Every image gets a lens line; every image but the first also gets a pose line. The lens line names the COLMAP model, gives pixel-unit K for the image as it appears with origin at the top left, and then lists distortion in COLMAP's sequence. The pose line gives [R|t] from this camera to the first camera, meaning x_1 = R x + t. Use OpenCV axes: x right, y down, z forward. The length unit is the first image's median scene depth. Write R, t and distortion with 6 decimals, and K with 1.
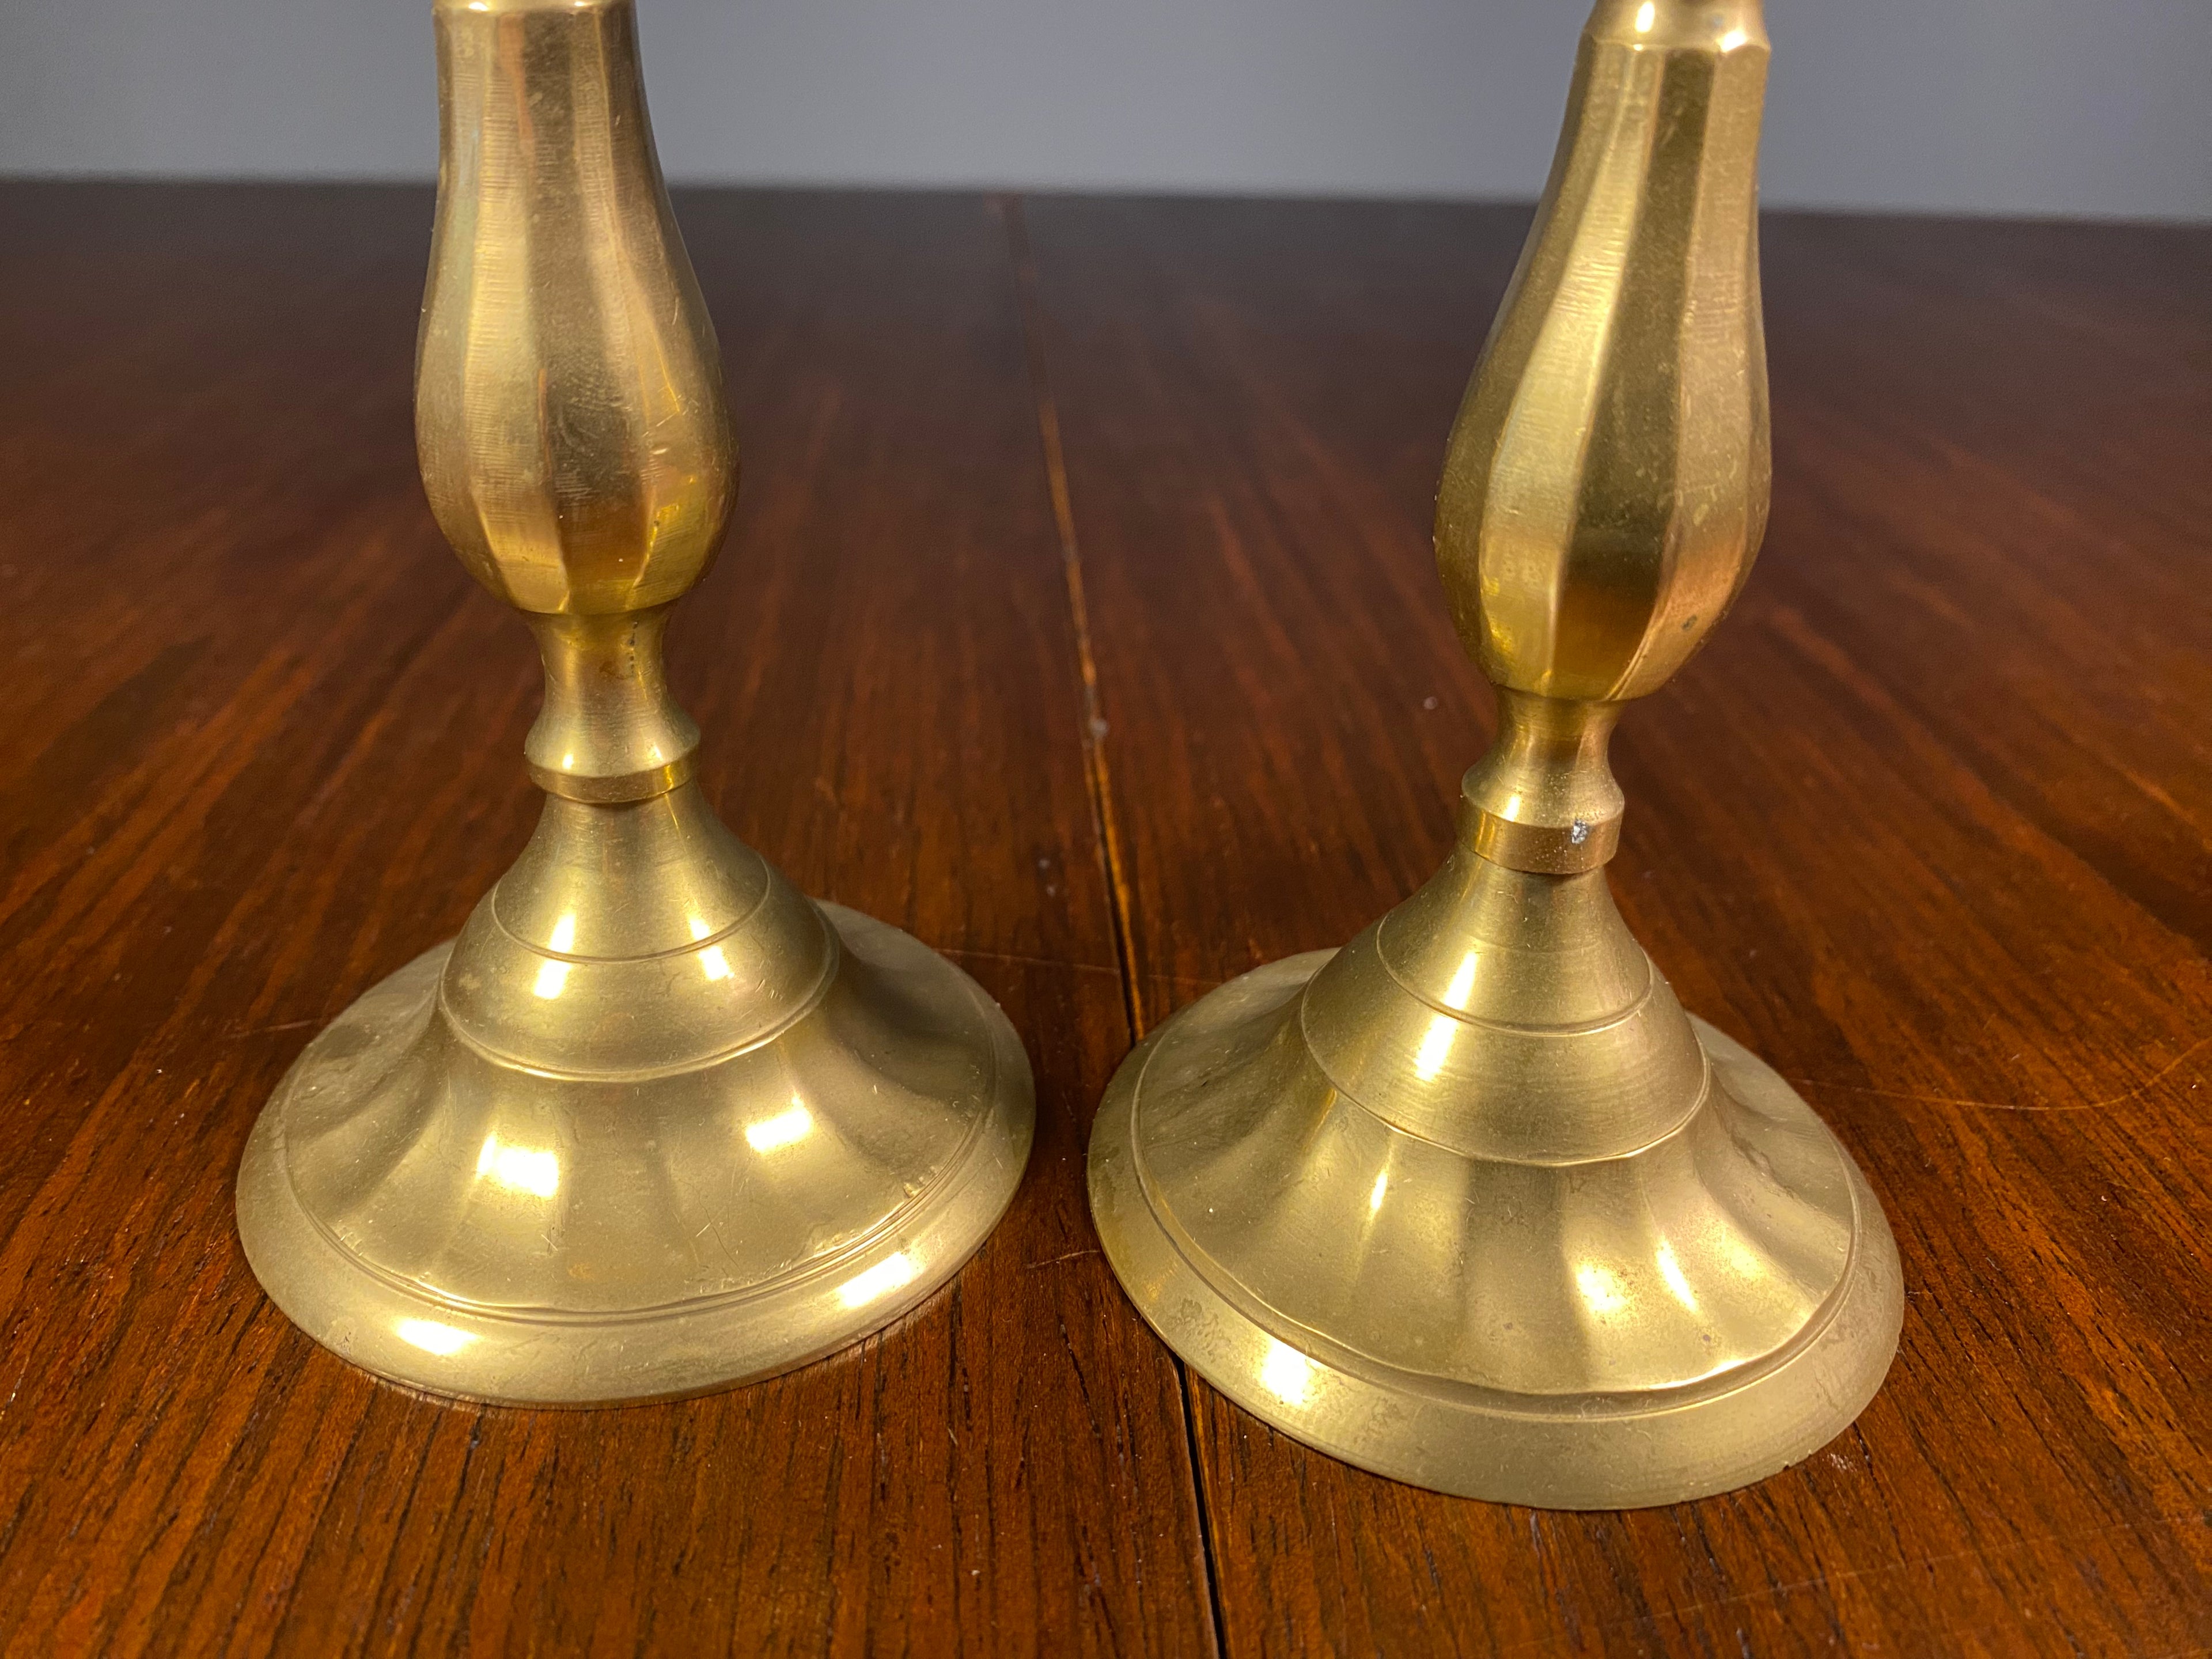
lens RADIAL K [[1697.2, 0, 1058.0], [0, 1697.2, 848.0], [0, 0, 1]] dist [0.008373, -0.047470]
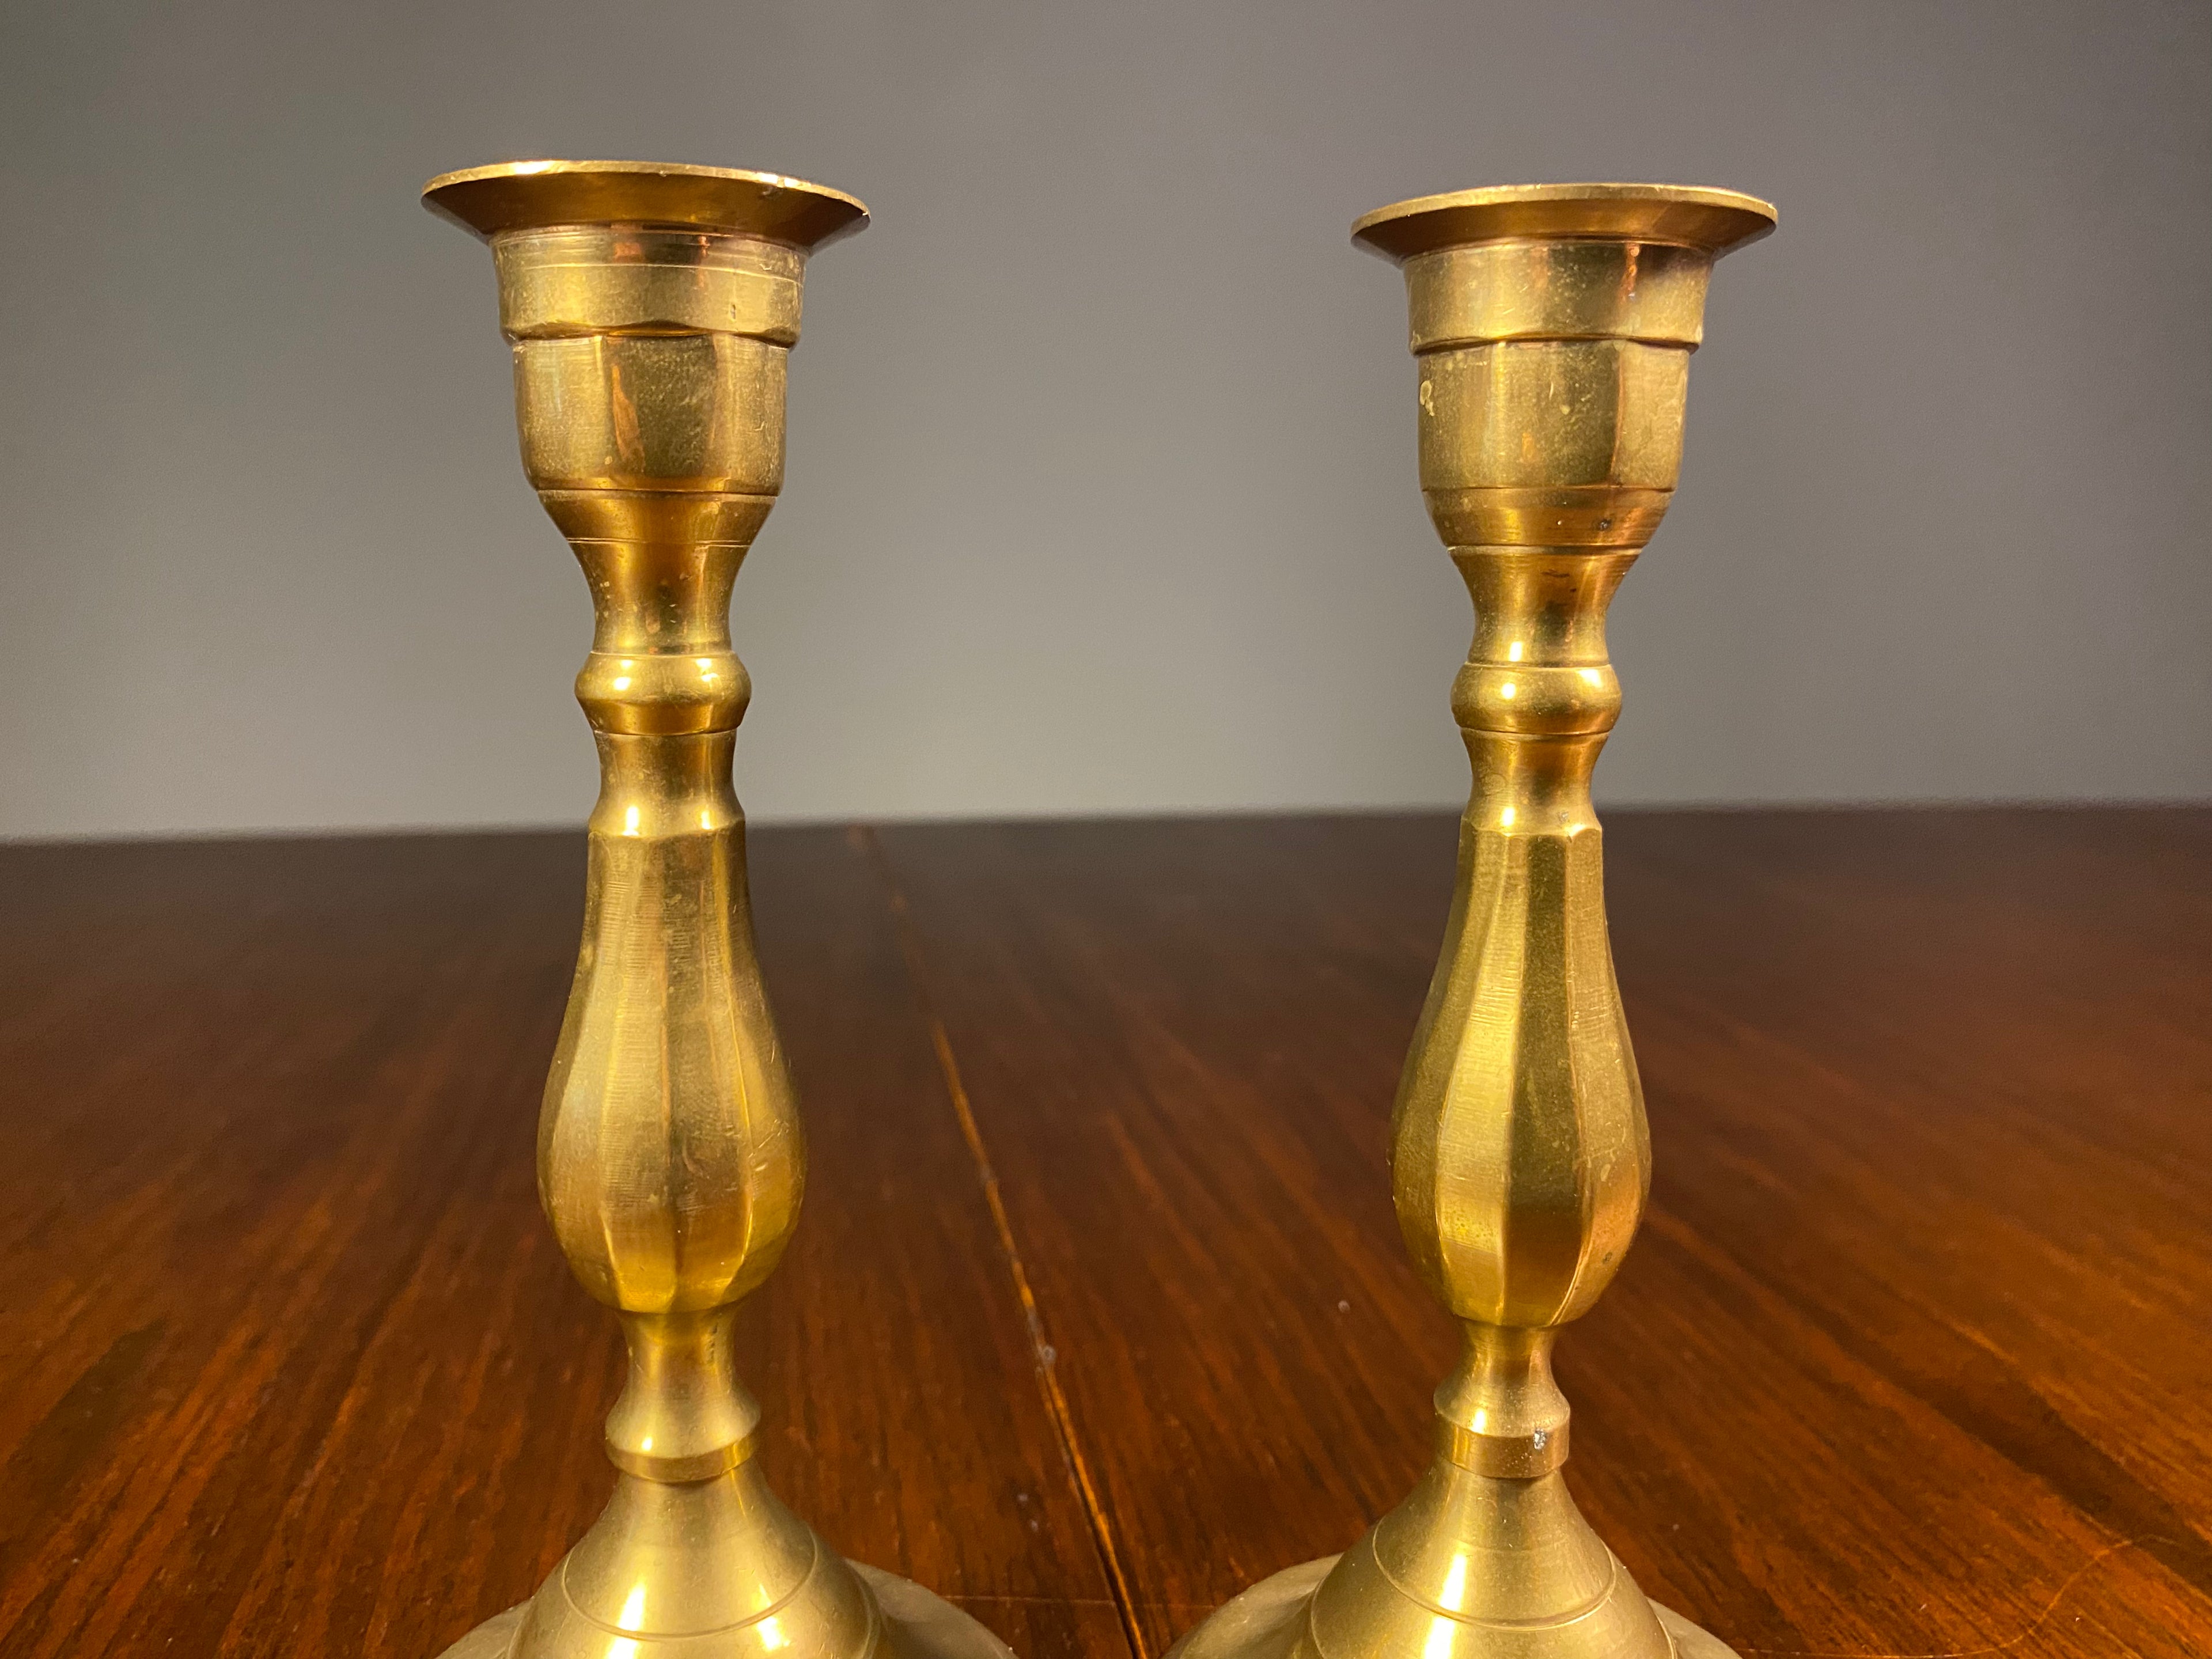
lens RADIAL K [[1726.6, 0, 1106.0], [0, 1726.6, 829.5], [0, 0, 1]] dist [-0.034894, 0.010214]
pose [[0.990101, -0.032684, 0.136500, -0.095846], [0.076758, 0.940287, -0.331615, -0.025163], [-0.117511, 0.338810, 0.933488, -0.146061]]
